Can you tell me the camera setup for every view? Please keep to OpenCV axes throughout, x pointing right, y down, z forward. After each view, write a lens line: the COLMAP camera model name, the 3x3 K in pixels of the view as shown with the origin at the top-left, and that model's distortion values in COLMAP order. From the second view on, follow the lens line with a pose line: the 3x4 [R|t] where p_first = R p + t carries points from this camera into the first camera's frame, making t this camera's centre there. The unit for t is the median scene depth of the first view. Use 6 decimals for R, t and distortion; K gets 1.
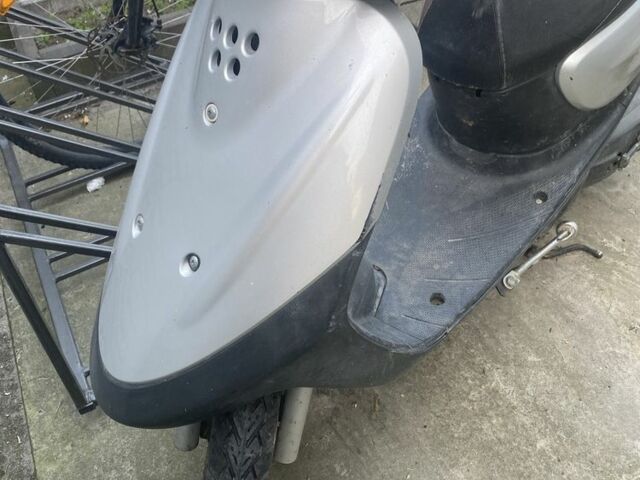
lens RADIAL K [[653.9, 0, 320.0], [0, 653.9, 240.0], [0, 0, 1]] dist [0.125520, -0.259837]
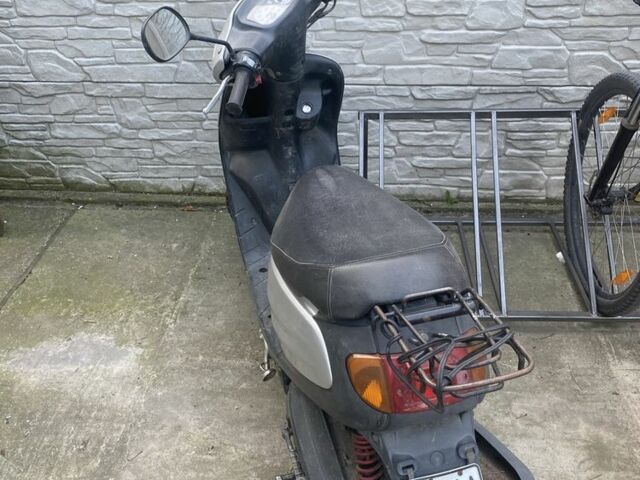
lens RADIAL K [[653.9, 0, 320.0], [0, 653.9, 240.0], [0, 0, 1]] dist [0.125520, -0.259837]
pose [[-0.522961, 0.552129, -0.649358, 1.204959], [-0.539517, 0.375373, 0.753669, -1.351485], [0.659873, 0.744479, 0.101578, 0.887647]]
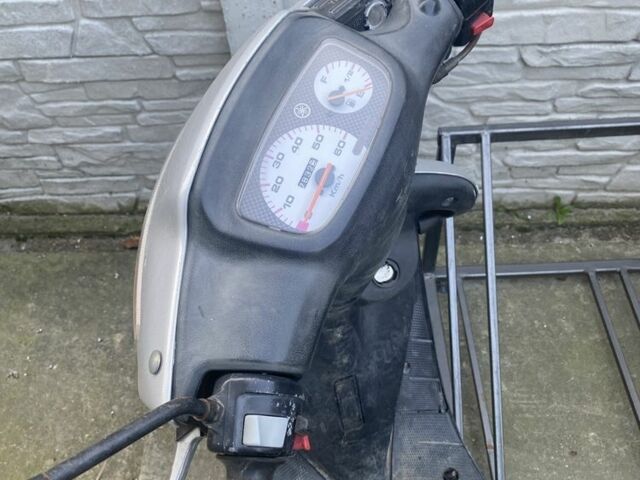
lens RADIAL K [[659.7, 0, 313.8], [0, 659.7, 238.0], [0, 0, 1]] dist [0.005654, -0.009061]
pose [[-0.456546, 0.755164, -0.470418, 0.293944], [-0.550184, 0.175885, 0.816310, -0.731531], [0.699188, 0.631499, 0.335179, 0.490496]]
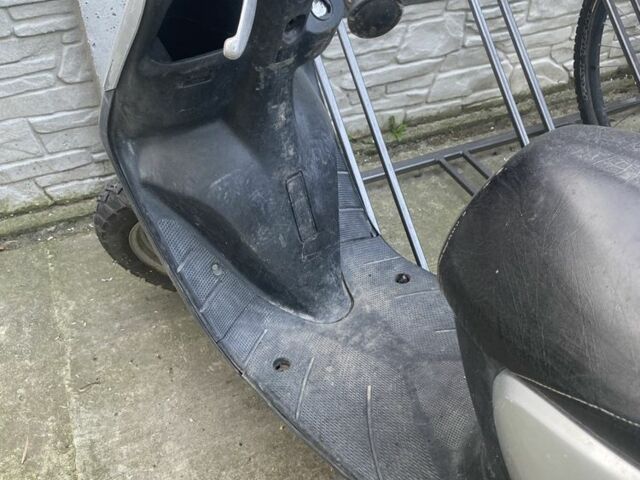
lens RADIAL K [[653.9, 0, 320.0], [0, 653.9, 240.0], [0, 0, 1]] dist [0.125520, -0.259837]
pose [[-0.083925, 0.721063, -0.687768, 0.663358], [-0.679914, 0.463138, 0.568525, -0.517299], [0.728474, 0.515336, 0.451392, 0.588779]]
